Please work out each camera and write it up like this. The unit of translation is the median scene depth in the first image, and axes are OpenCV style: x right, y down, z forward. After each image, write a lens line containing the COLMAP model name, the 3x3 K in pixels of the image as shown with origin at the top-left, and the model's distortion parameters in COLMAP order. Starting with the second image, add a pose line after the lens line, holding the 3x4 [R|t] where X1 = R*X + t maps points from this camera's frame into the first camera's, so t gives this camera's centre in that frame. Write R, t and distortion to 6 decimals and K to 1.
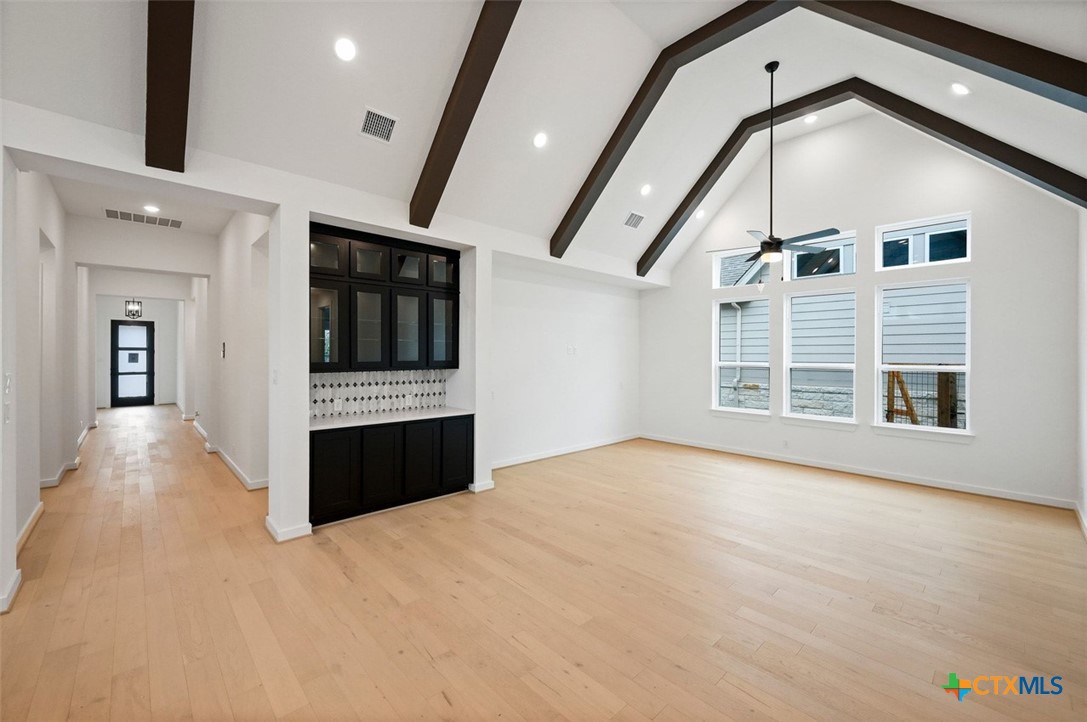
lens RADIAL K [[443.5, 0, 543.8], [0, 443.5, 354.1], [0, 0, 1]] dist [0.001646, 0.000125]
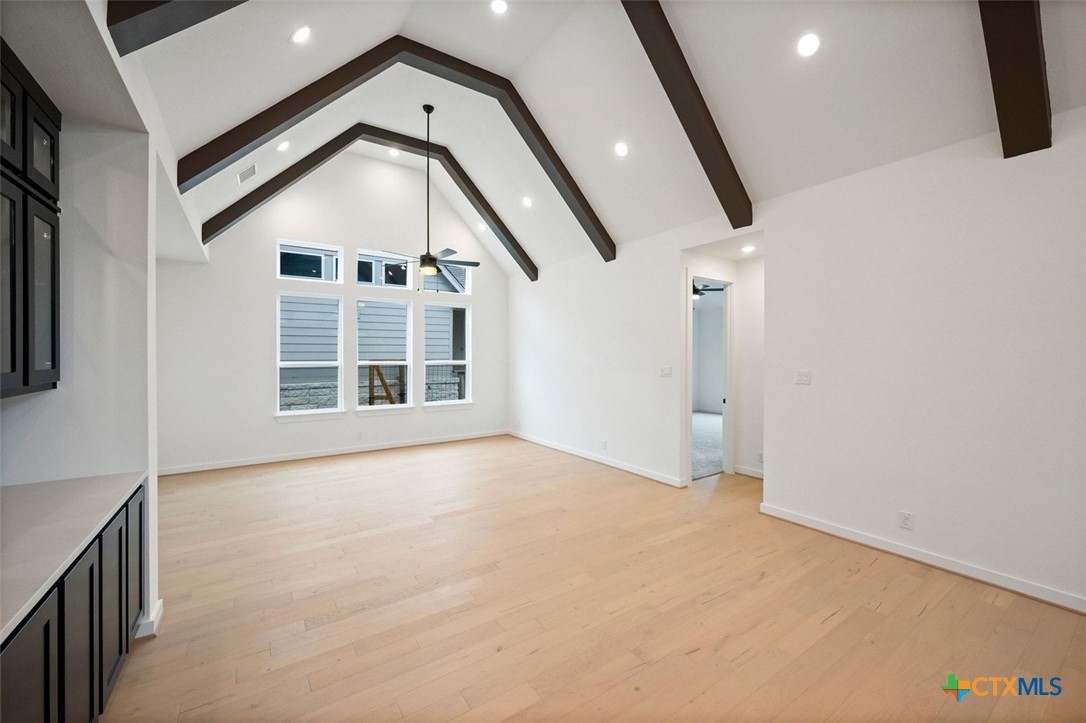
lens RADIAL K [[443.1, 0, 543.3], [0, 443.1, 354.6], [0, 0, 1]] dist [0.001646, 0.000125]
pose [[0.137093, -0.004359, 0.990549, -0.398573], [-0.001238, 0.999989, 0.004572, -0.000083], [-0.990557, -0.001853, 0.137086, 0.347854]]
